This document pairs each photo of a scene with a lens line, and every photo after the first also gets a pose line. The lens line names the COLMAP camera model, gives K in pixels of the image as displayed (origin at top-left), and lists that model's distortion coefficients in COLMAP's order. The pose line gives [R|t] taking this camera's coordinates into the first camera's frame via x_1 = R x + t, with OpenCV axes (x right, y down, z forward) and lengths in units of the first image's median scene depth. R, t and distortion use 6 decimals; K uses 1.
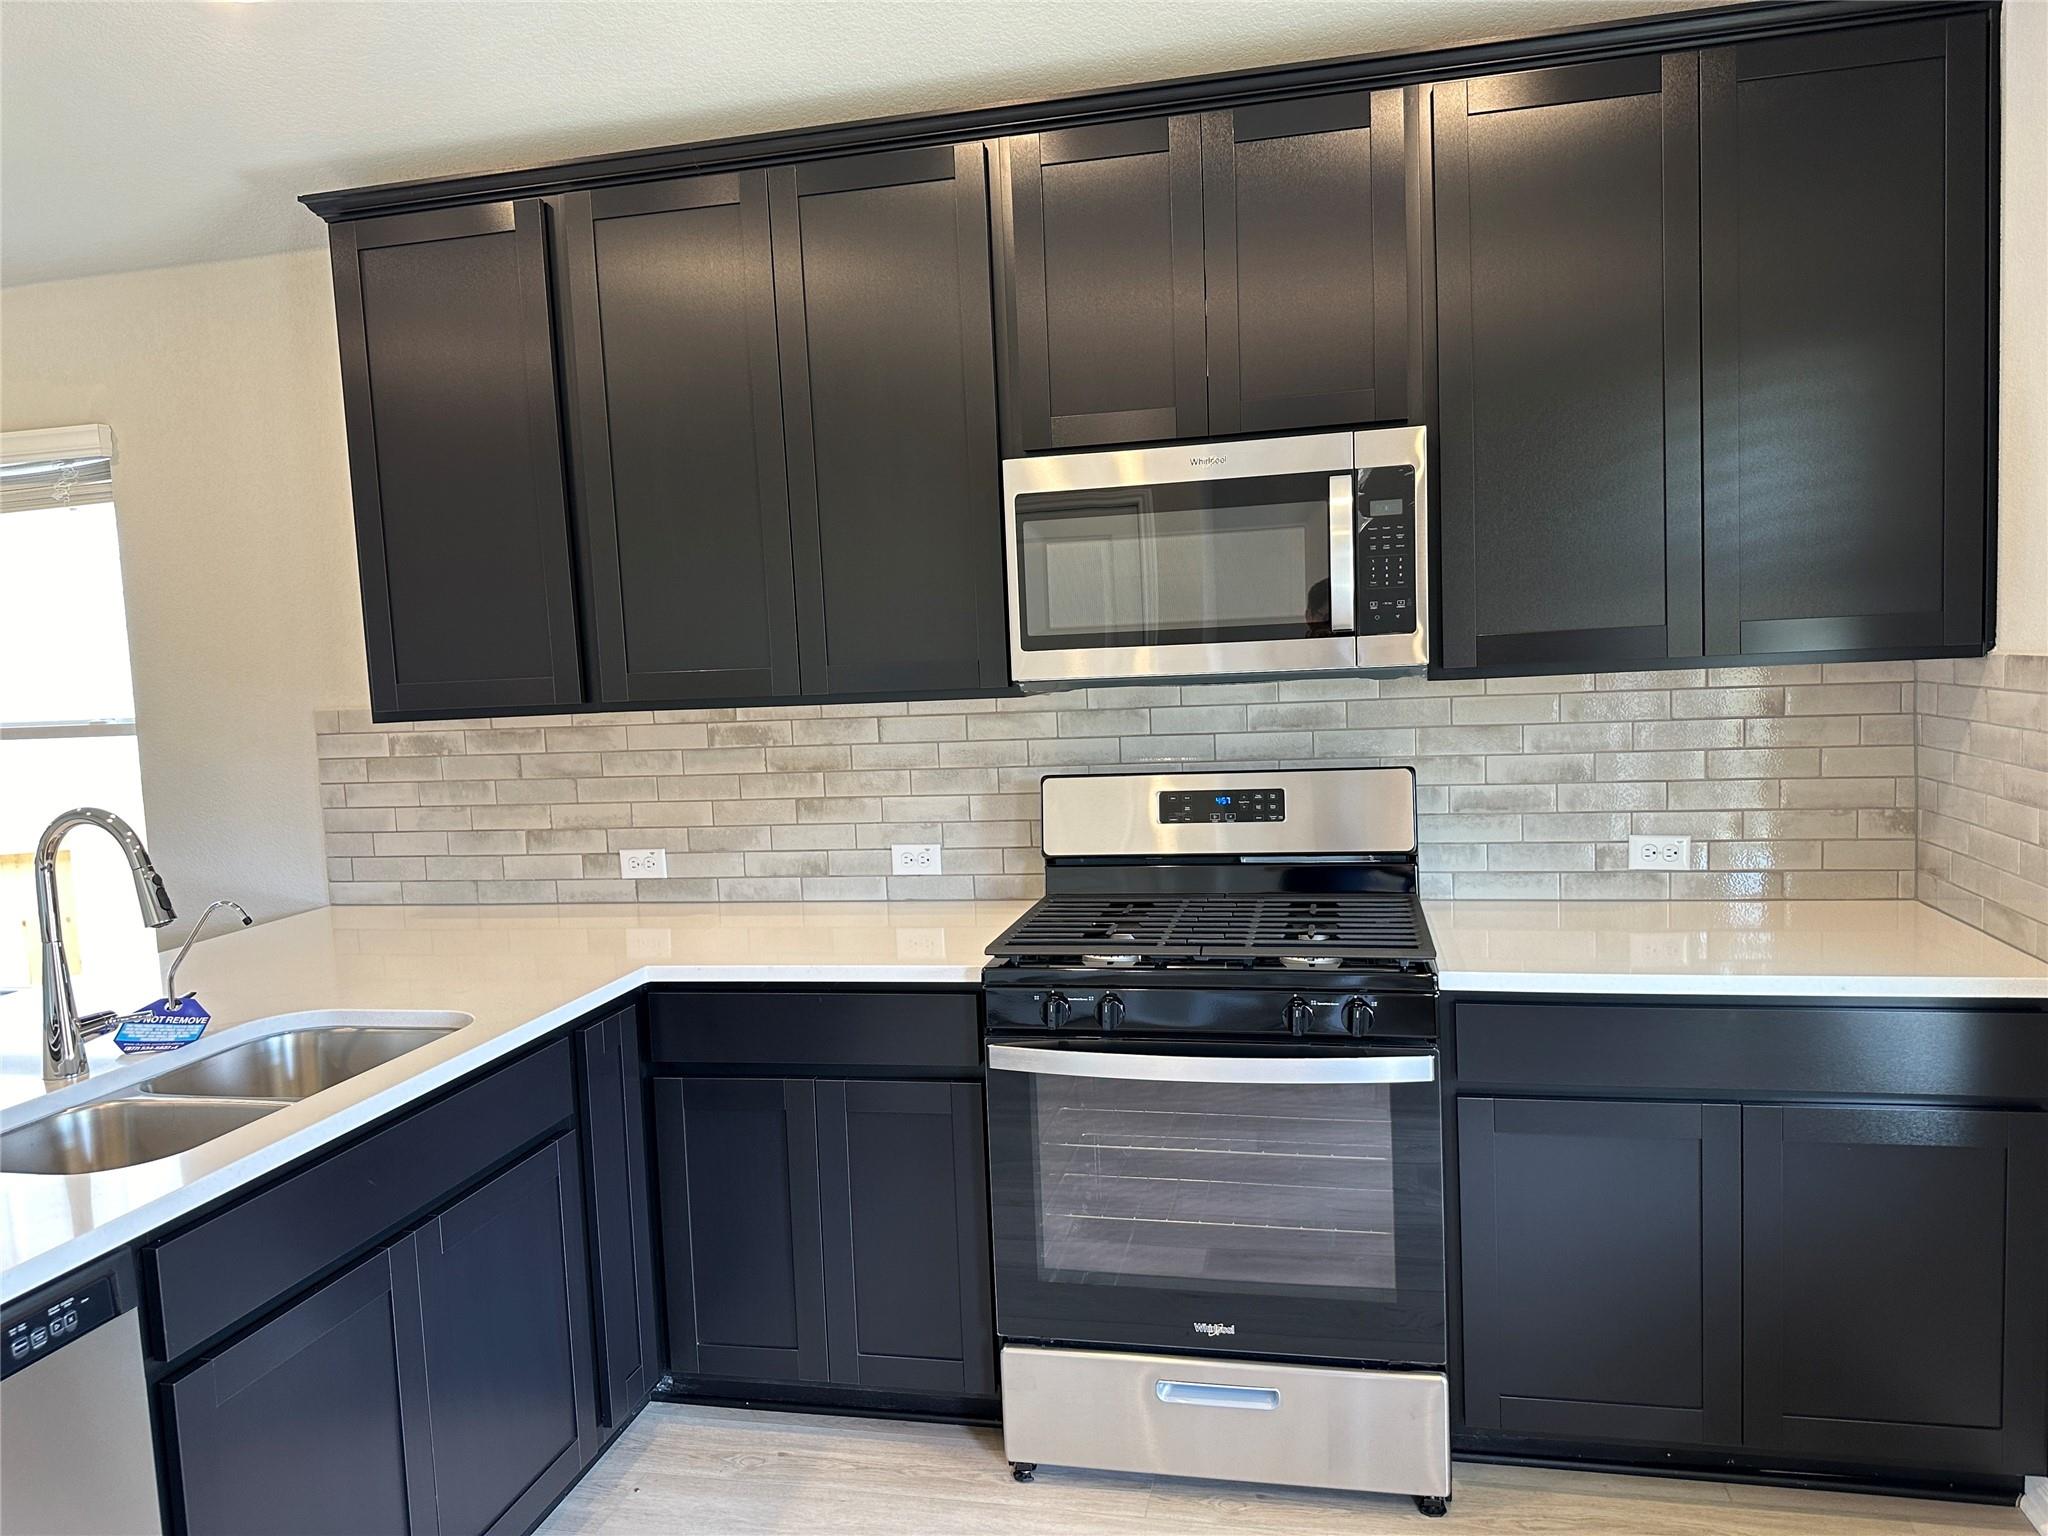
lens RADIAL K [[1443.2, 0, 1021.4], [0, 1443.2, 771.5], [0, 0, 1]] dist [0.068959, -0.000849]
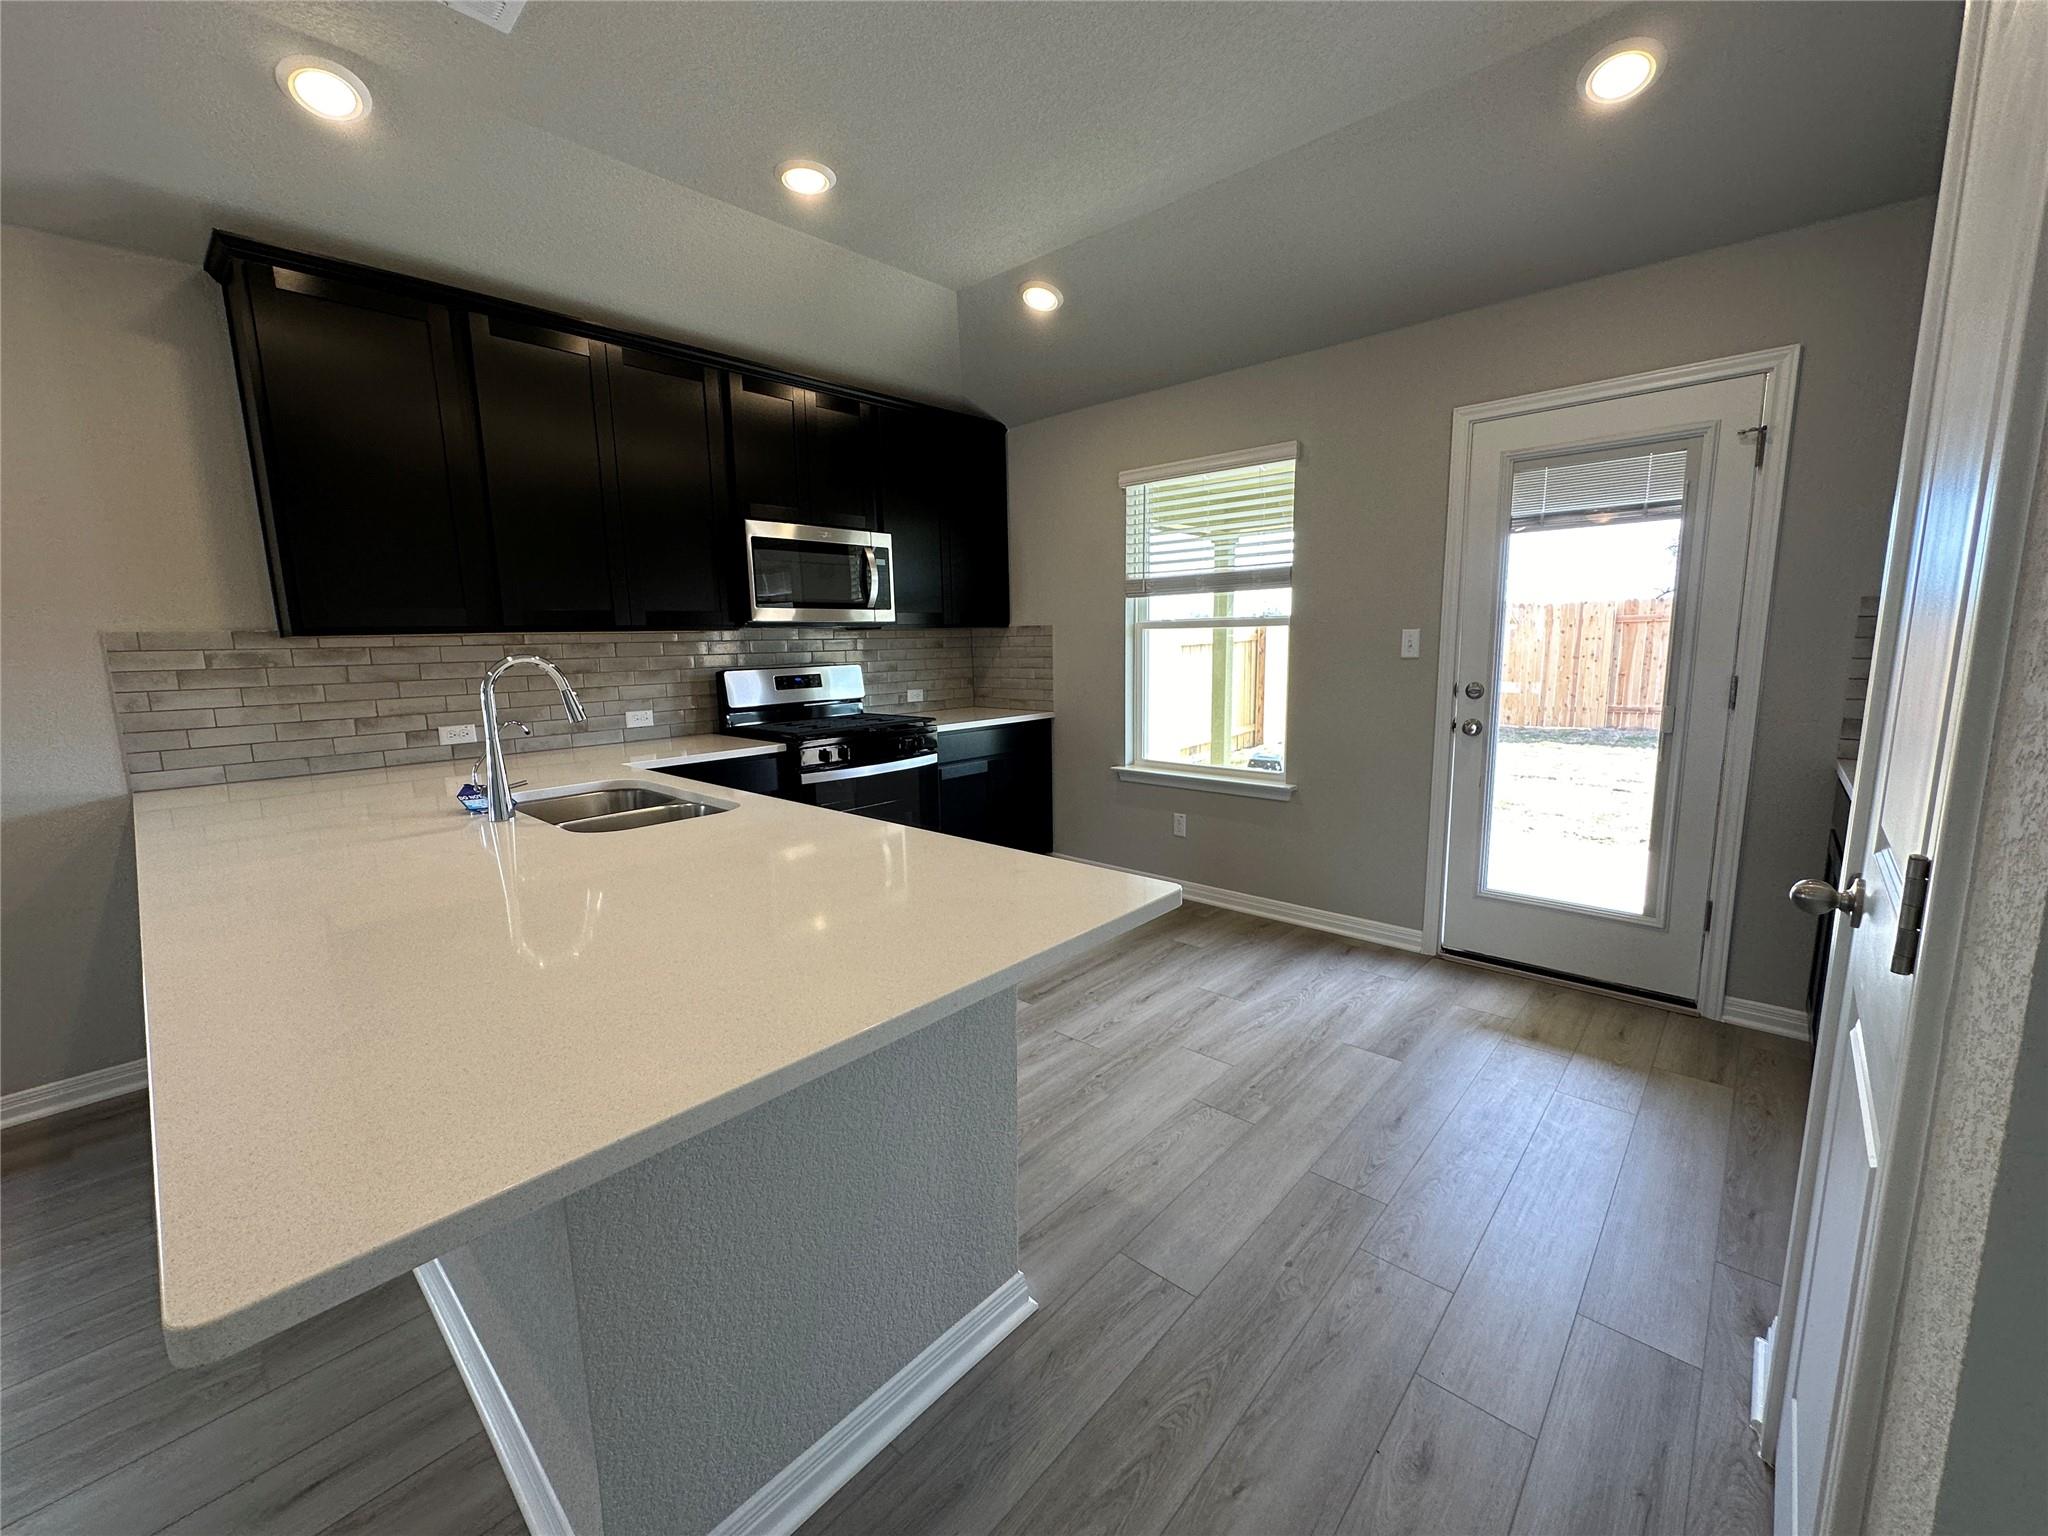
lens RADIAL K [[821.1, 0, 1023.1], [0, 821.1, 766.2], [0, 0, 1]] dist [-0.002414, -0.000446]
pose [[0.495097, -0.098444, 0.863243, -0.752853], [0.074691, 0.994705, 0.070598, 0.083288], [-0.865621, 0.029523, 0.499828, 0.017194]]
